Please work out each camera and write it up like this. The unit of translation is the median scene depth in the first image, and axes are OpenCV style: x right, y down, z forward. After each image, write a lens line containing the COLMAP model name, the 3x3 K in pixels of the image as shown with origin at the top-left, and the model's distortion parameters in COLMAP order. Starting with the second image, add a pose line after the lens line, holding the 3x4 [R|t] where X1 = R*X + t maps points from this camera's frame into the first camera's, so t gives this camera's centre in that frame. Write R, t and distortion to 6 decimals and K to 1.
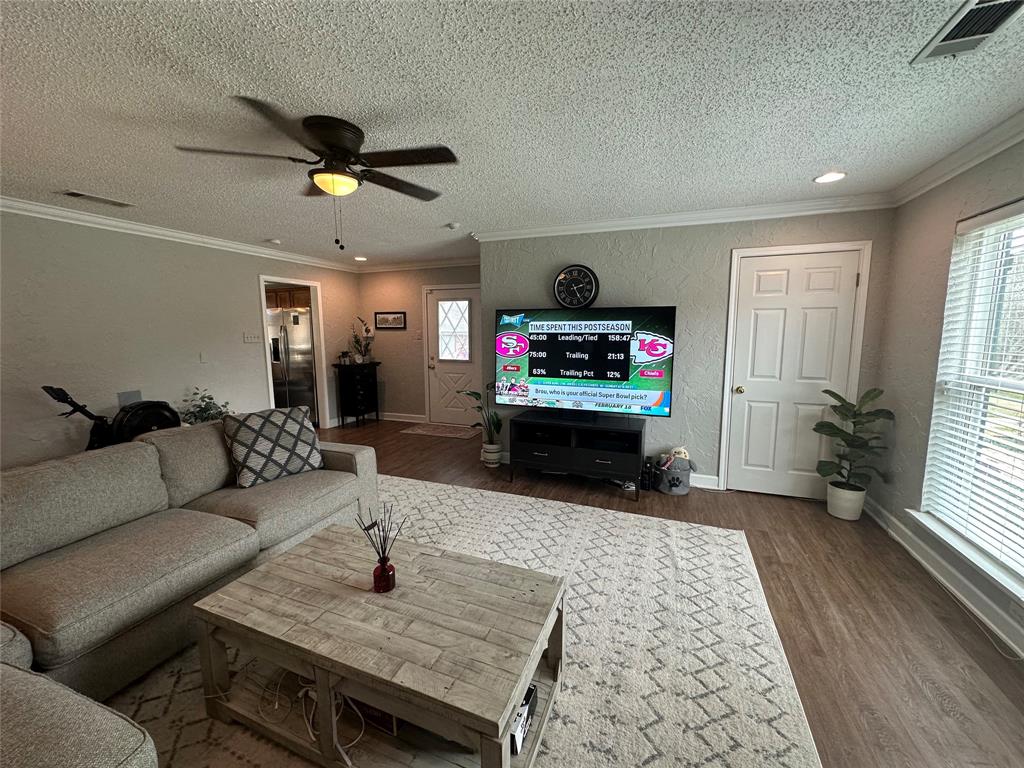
lens RADIAL K [[408.8, 0, 503.7], [0, 408.8, 382.6], [0, 0, 1]] dist [-0.005202, 0.000863]
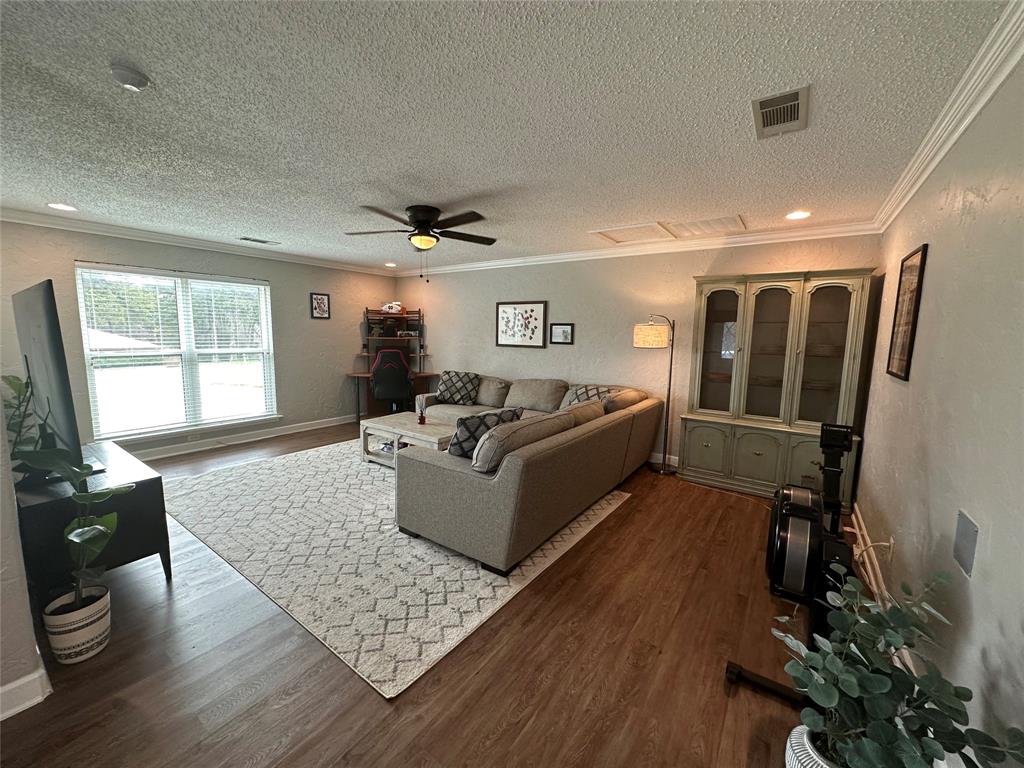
lens RADIAL K [[408.8, 0, 512.2], [0, 408.8, 382.4], [0, 0, 1]] dist [-0.005202, 0.000863]
pose [[-0.972957, -0.041131, 0.227293, -0.592000], [0.016229, 0.969413, 0.244896, -0.173256], [-0.230414, 0.241962, -0.942530, 1.346273]]
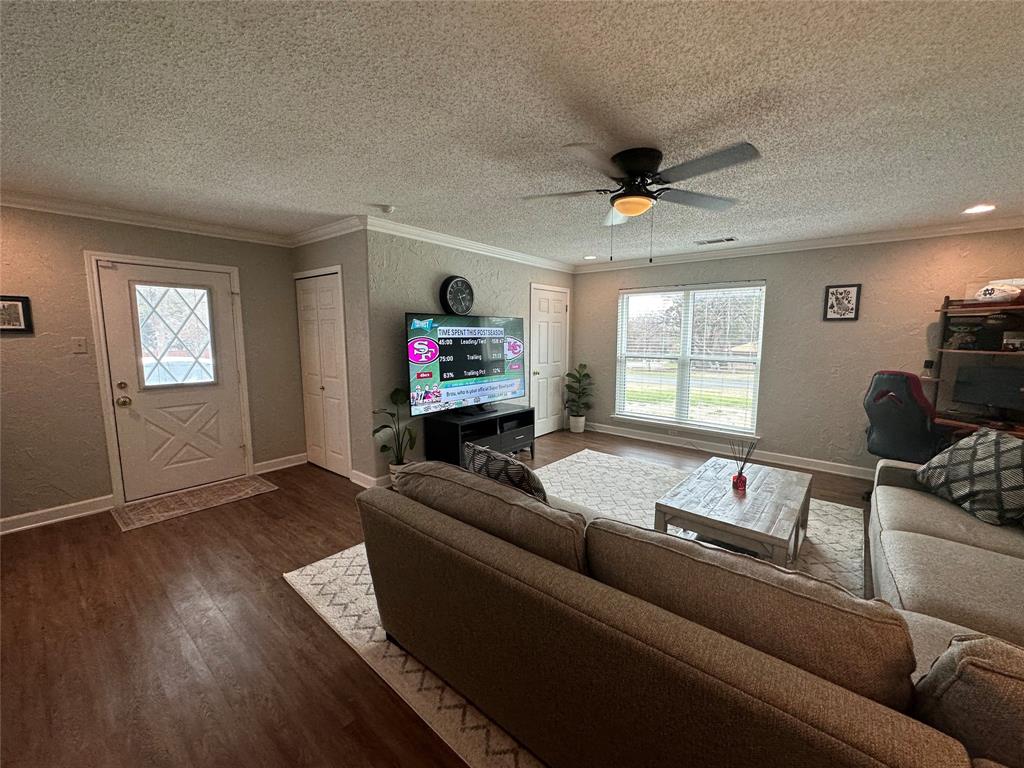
lens RADIAL K [[408.8, 0, 515.3], [0, 408.8, 385.6], [0, 0, 1]] dist [-0.005202, 0.000863]
pose [[0.310723, -0.119325, 0.942981, -0.837633], [0.119724, 0.989100, 0.085711, -0.069363], [-0.942930, 0.086266, 0.321622, 0.511414]]
